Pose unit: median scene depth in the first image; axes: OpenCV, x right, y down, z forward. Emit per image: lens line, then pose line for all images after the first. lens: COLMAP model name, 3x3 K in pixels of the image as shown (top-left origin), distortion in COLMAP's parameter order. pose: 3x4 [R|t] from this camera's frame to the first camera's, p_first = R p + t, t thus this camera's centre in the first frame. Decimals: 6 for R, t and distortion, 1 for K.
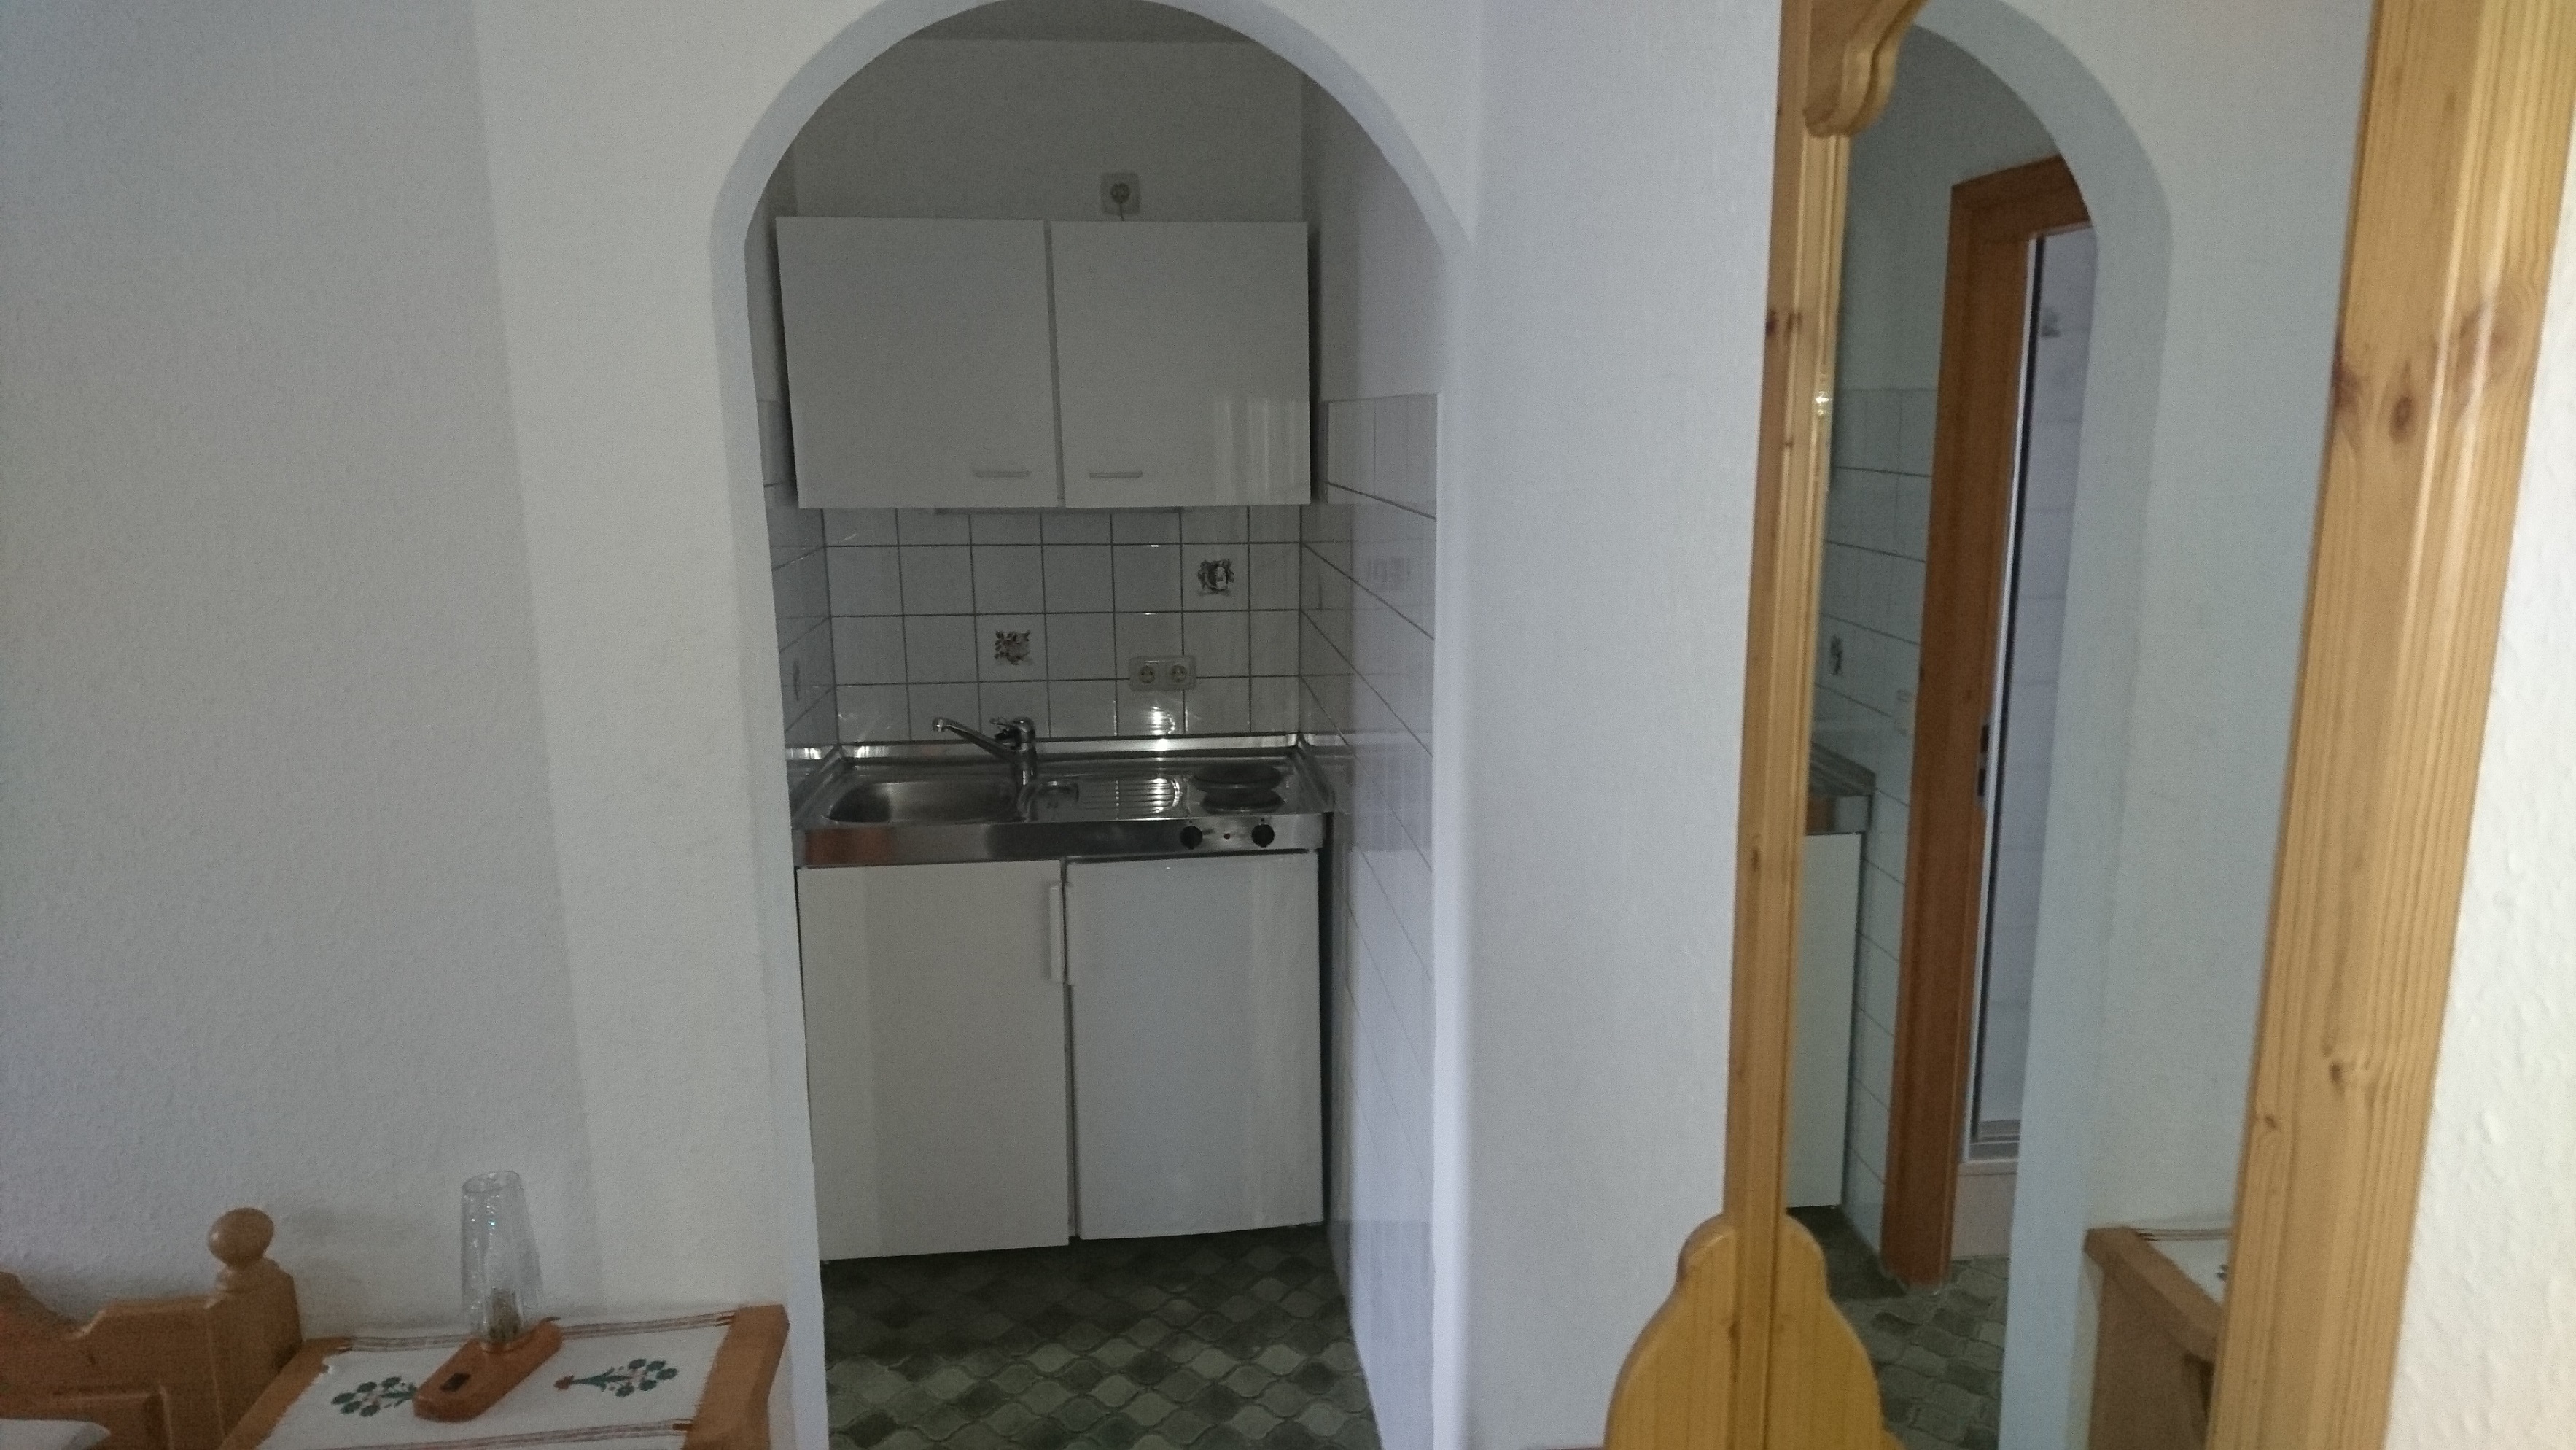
lens RADIAL K [[1569.6, 0, 1297.4], [0, 1569.6, 730.7], [0, 0, 1]] dist [0.005012, 0.000391]
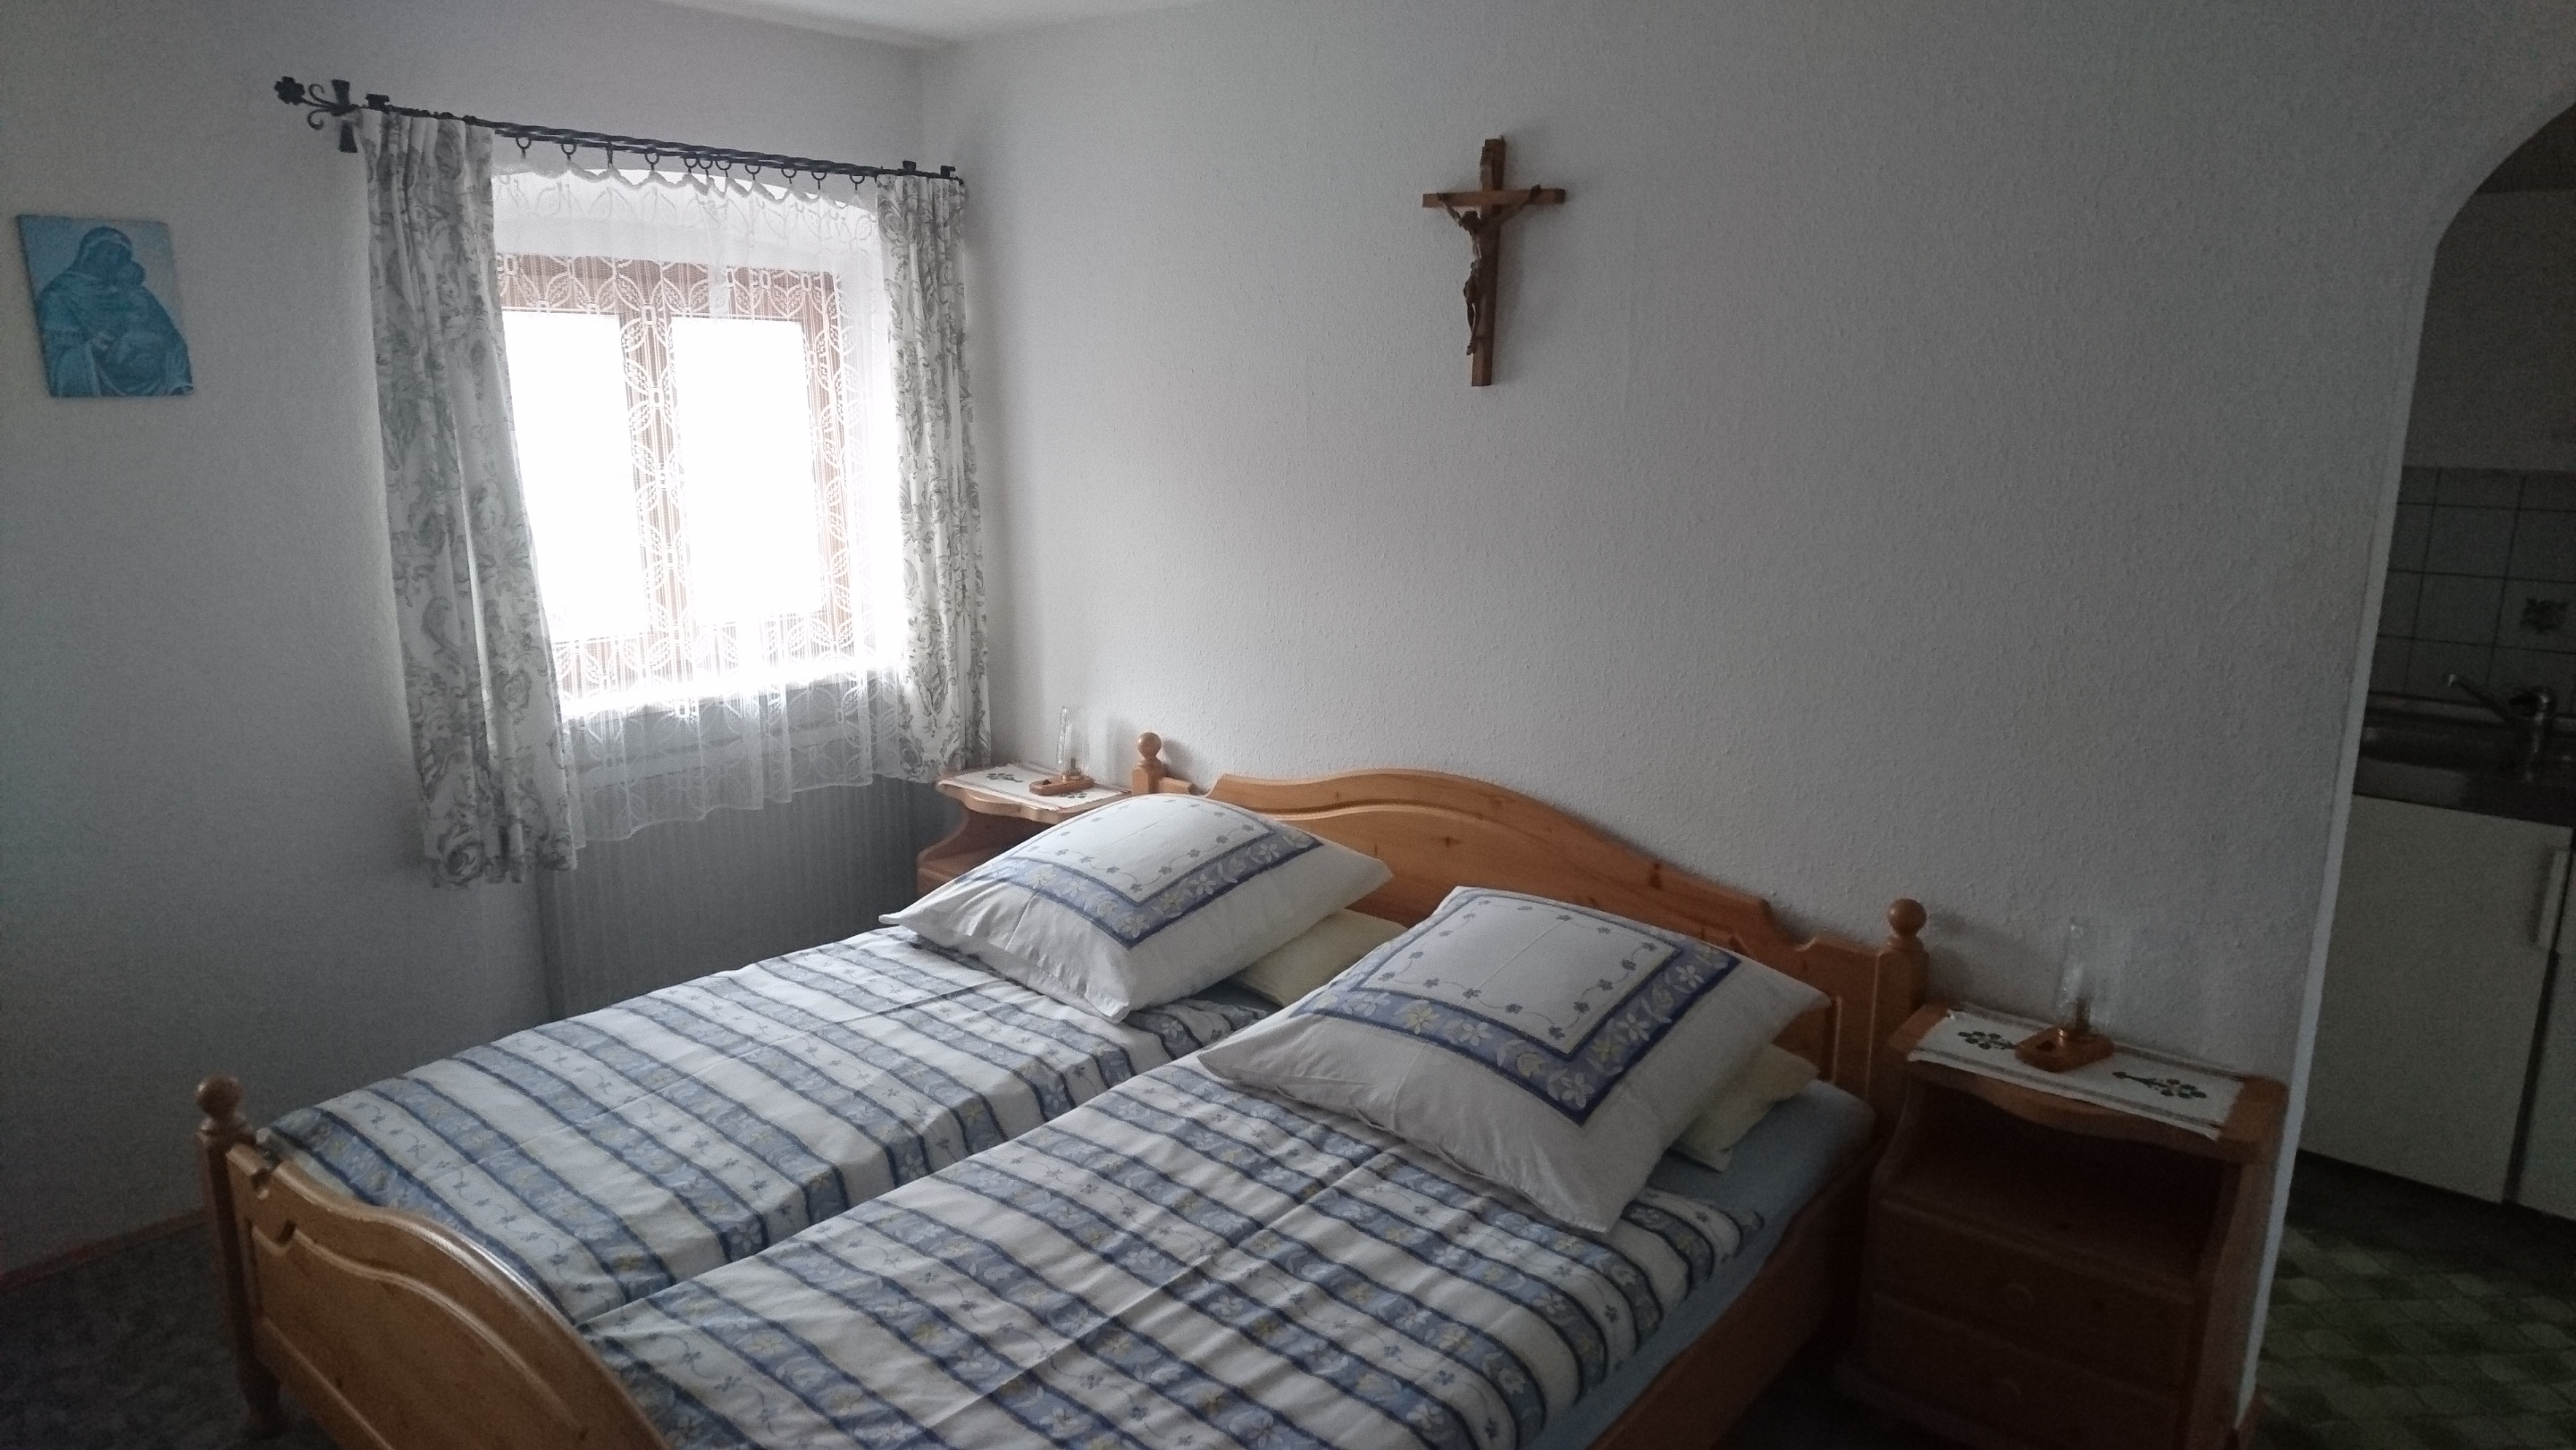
lens RADIAL K [[1569.6, 0, 1297.4], [0, 1569.6, 730.7], [0, 0, 1]] dist [0.005012, 0.000391]
pose [[0.690724, 0.170048, -0.702840, -0.023704], [-0.147255, 0.984668, 0.093518, 0.054928], [0.707966, 0.038902, 0.705174, -0.322778]]
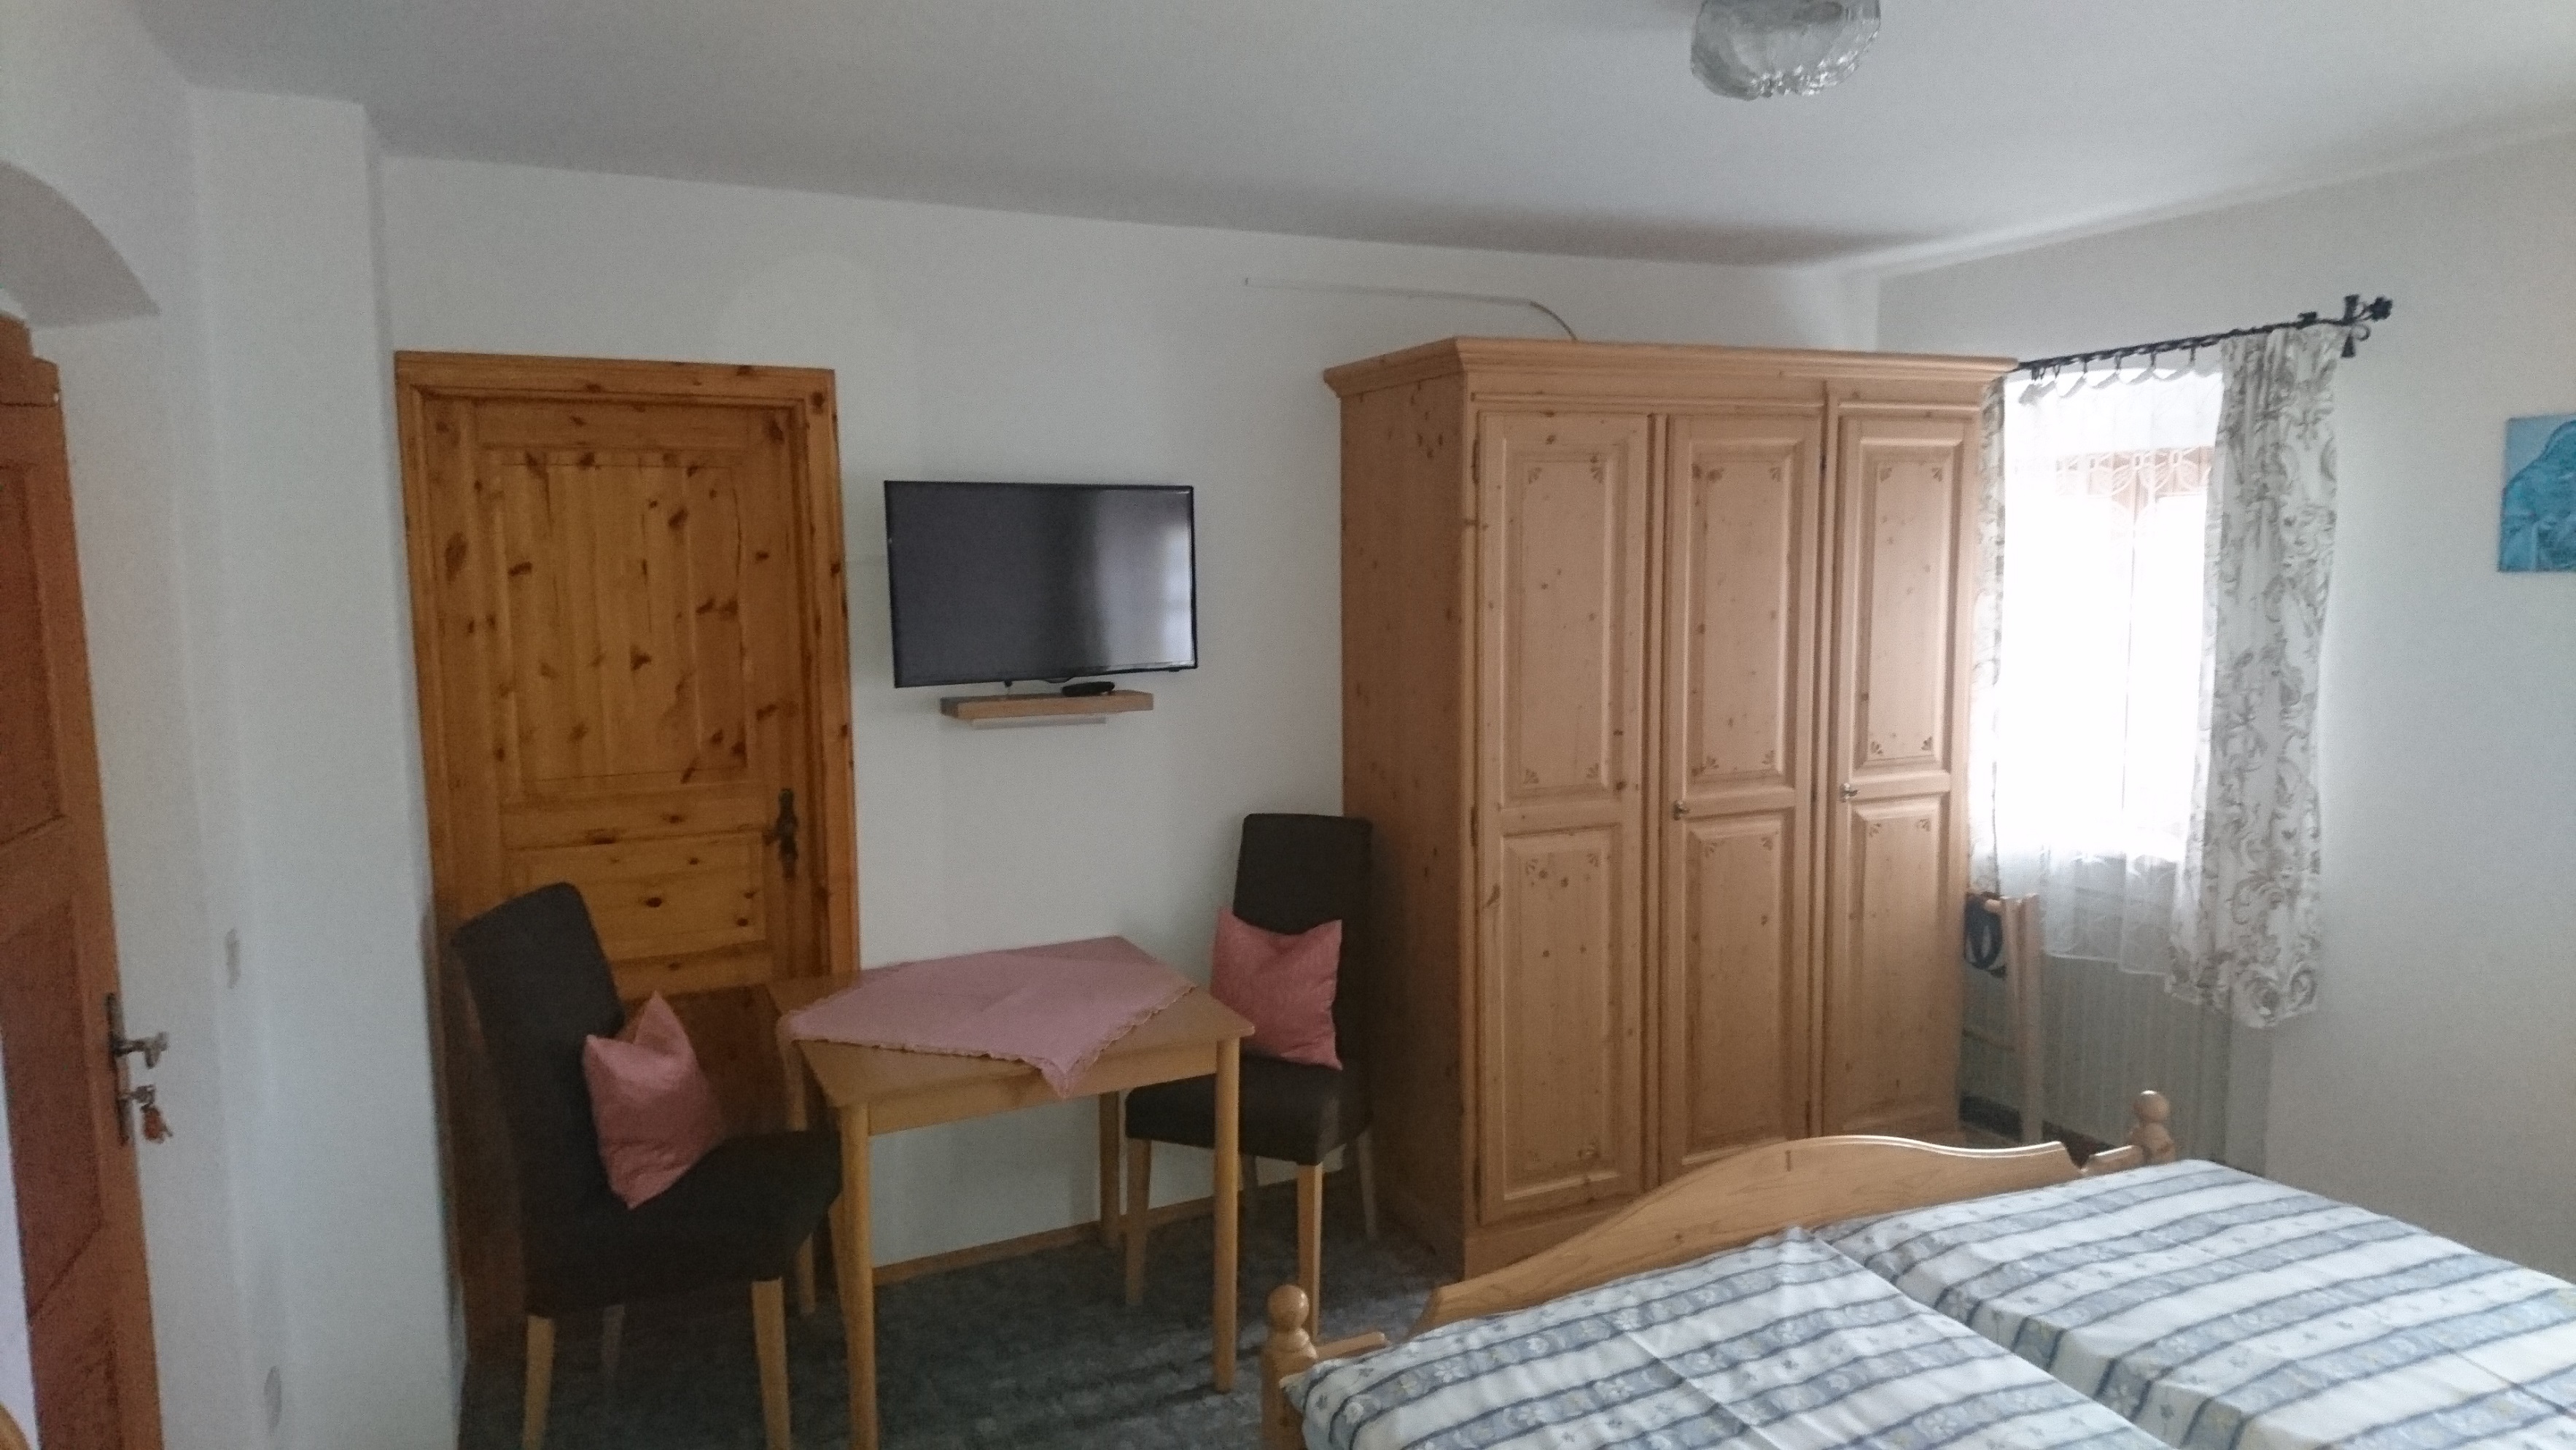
lens RADIAL K [[1569.6, 0, 1297.4], [0, 1569.6, 730.7], [0, 0, 1]] dist [0.005012, 0.000391]
pose [[-0.948727, 0.047562, -0.312497, -0.097819], [-0.047572, 0.955871, 0.289909, -0.101847], [0.312495, 0.289910, -0.904599, 0.496492]]
